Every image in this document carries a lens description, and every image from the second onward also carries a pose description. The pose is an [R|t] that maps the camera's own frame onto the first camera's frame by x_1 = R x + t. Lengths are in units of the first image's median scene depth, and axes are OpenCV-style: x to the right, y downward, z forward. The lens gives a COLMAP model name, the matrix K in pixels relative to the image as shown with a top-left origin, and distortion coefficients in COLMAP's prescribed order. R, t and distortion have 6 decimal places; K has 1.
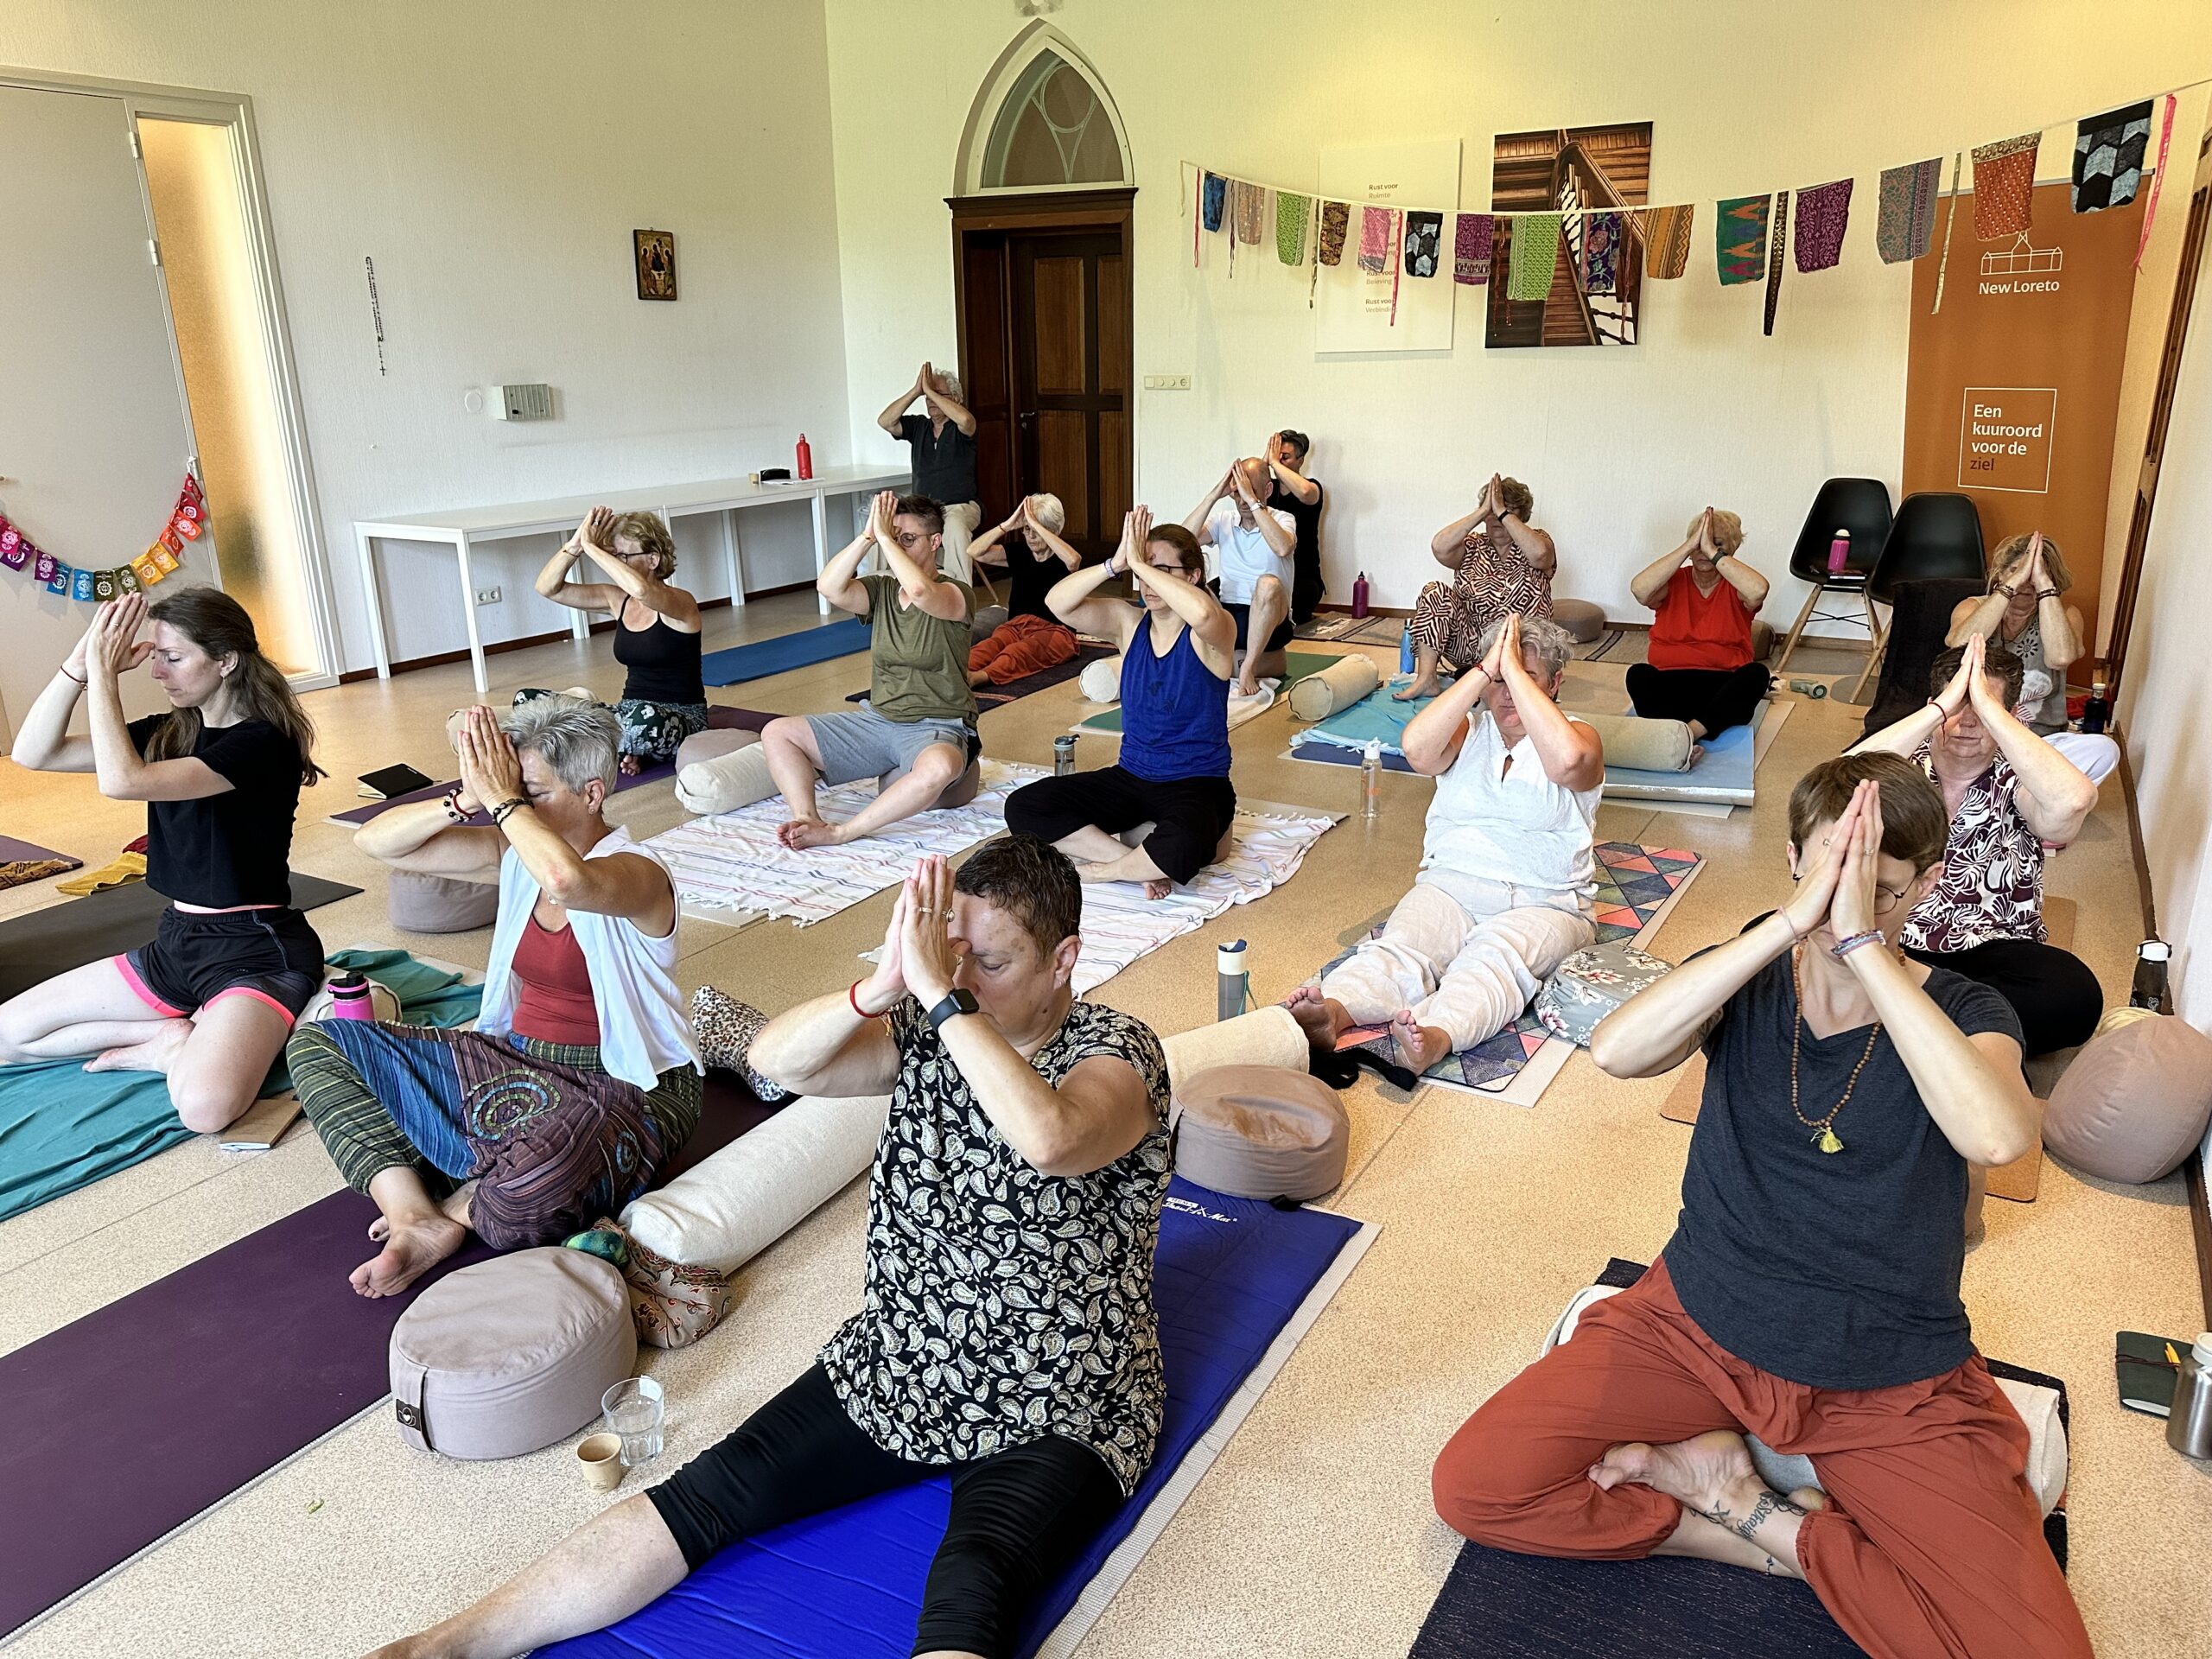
lens RADIAL K [[1568.5, 0, 1116.2], [0, 1568.5, 822.4], [0, 0, 1]] dist [0.026131, -0.005406]
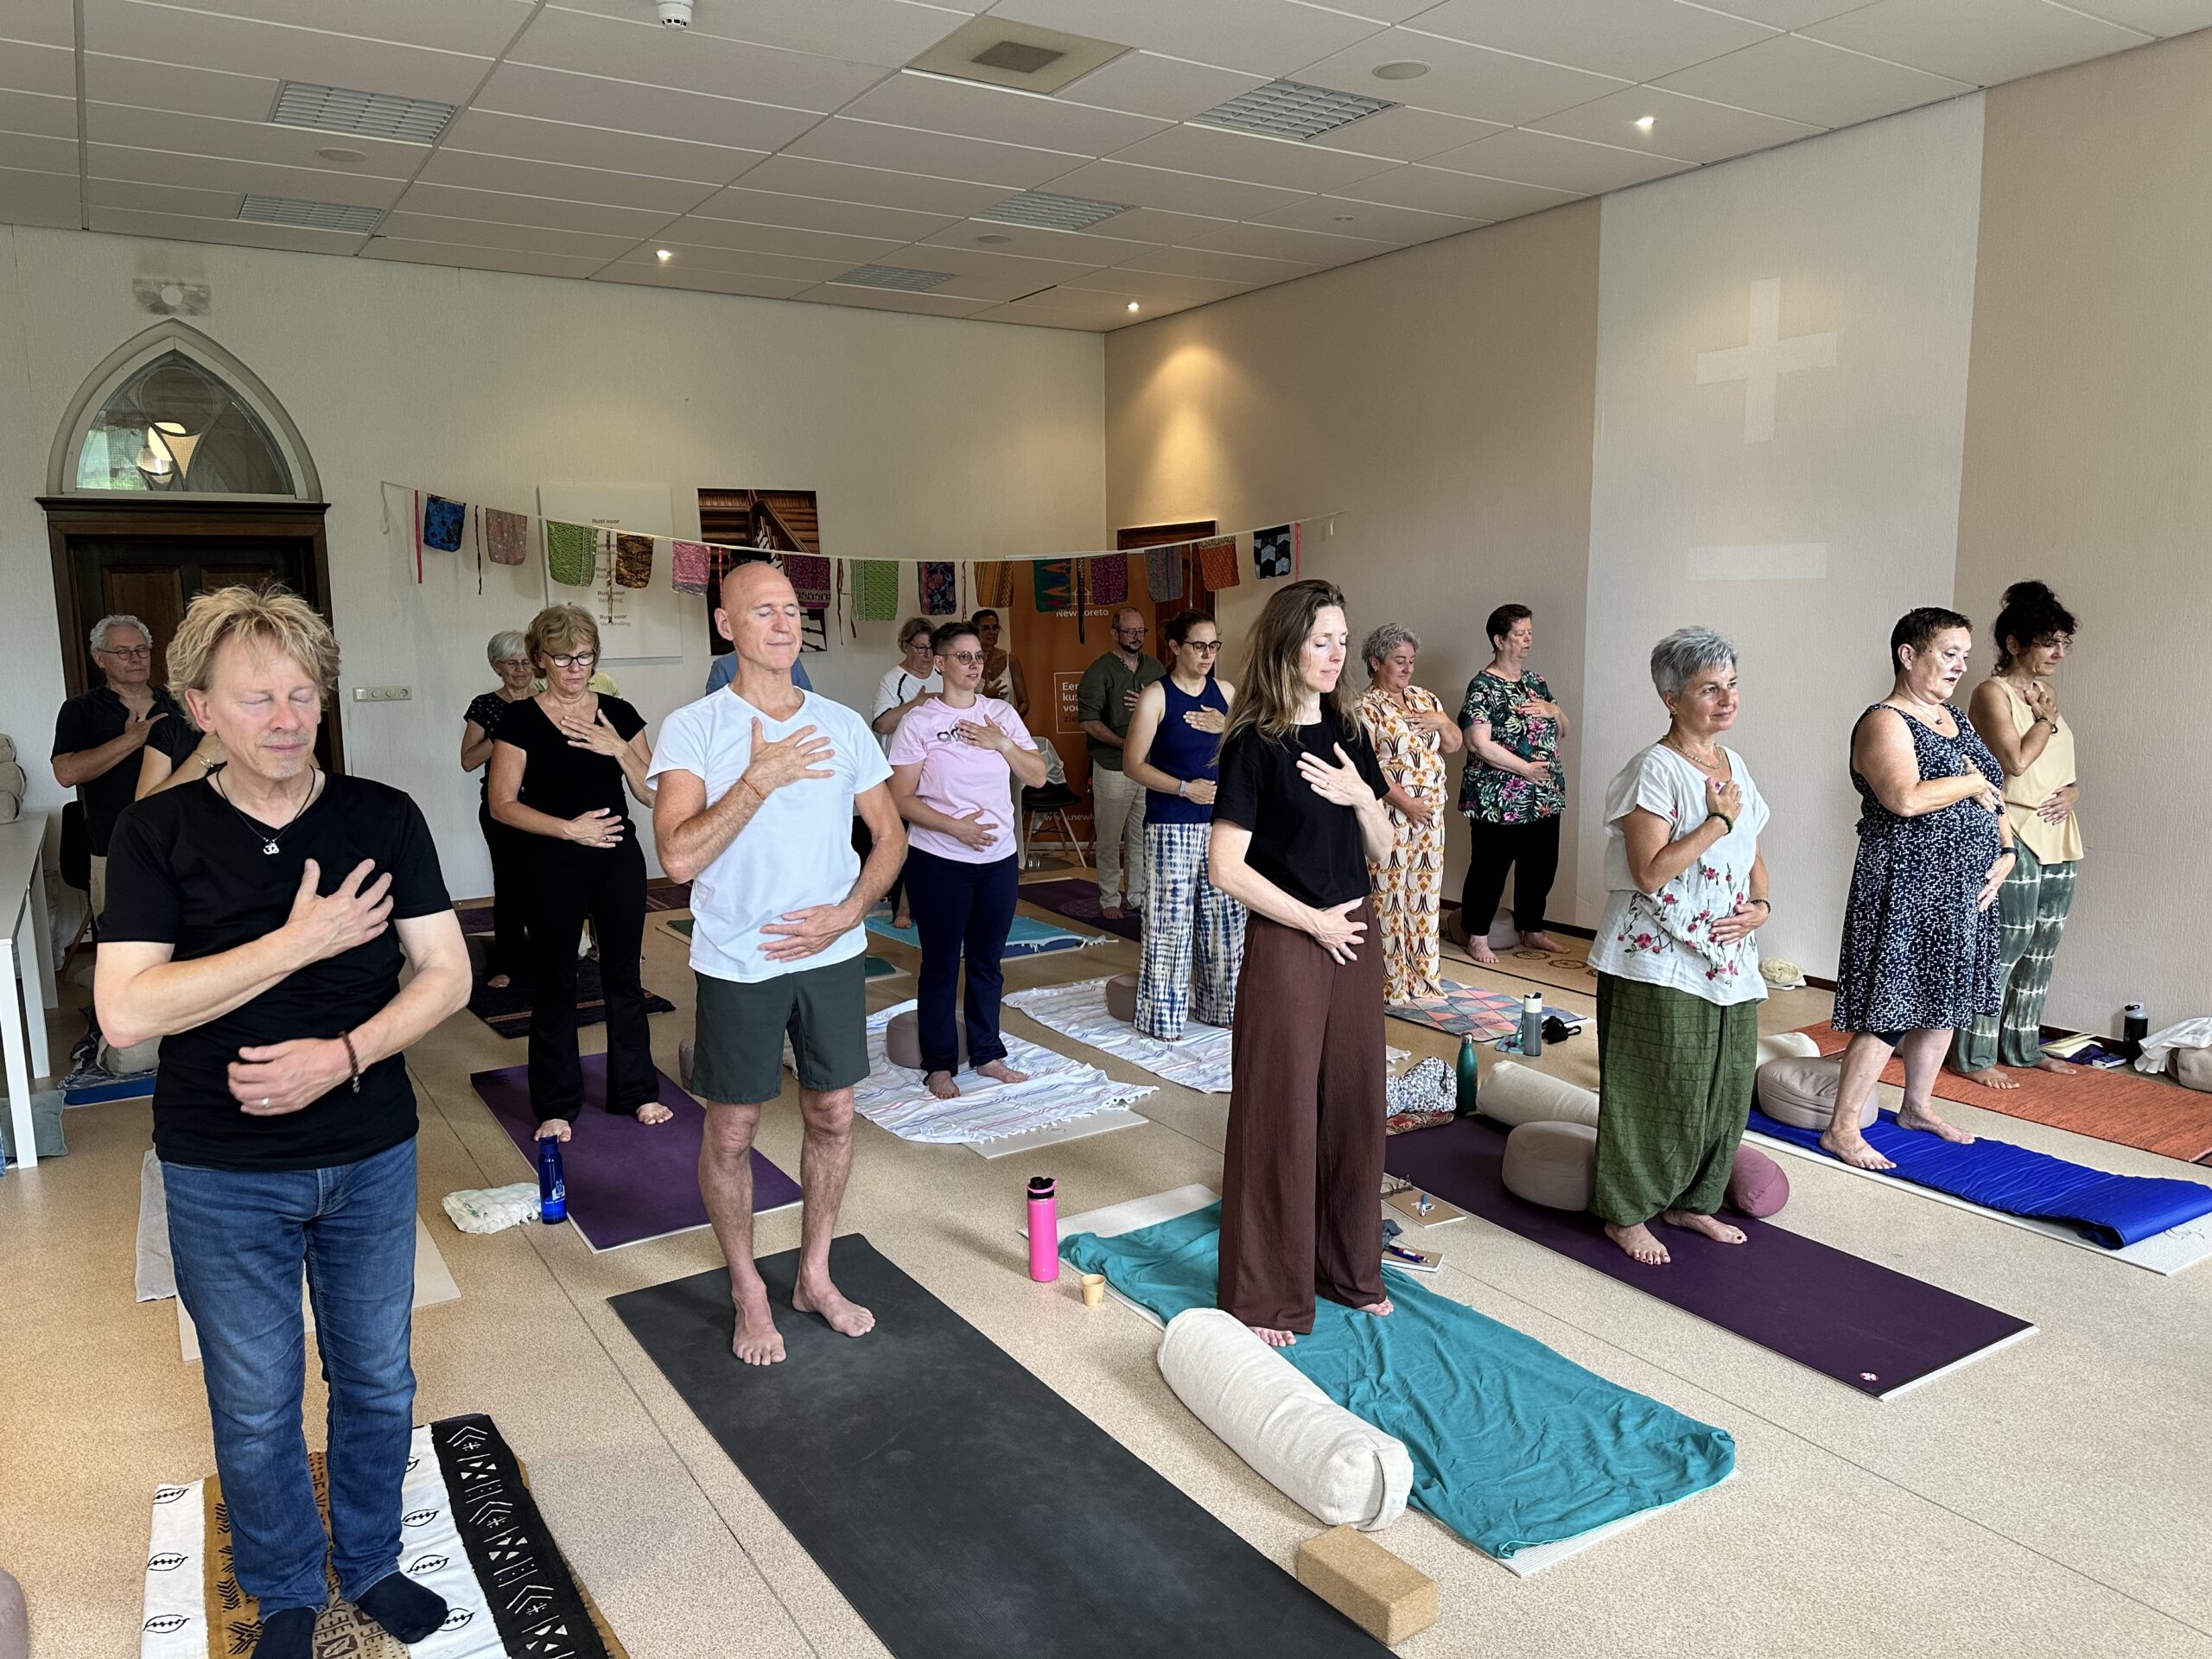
lens RADIAL K [[1558.6, 0, 1115.7], [0, 1558.6, 841.9], [0, 0, 1]] dist [0.080405, -0.072854]
pose [[0.471209, -0.127883, 0.872702, -0.752607], [0.274758, 0.961484, -0.007461, -0.080899], [-0.838135, 0.243298, 0.488197, 0.218045]]
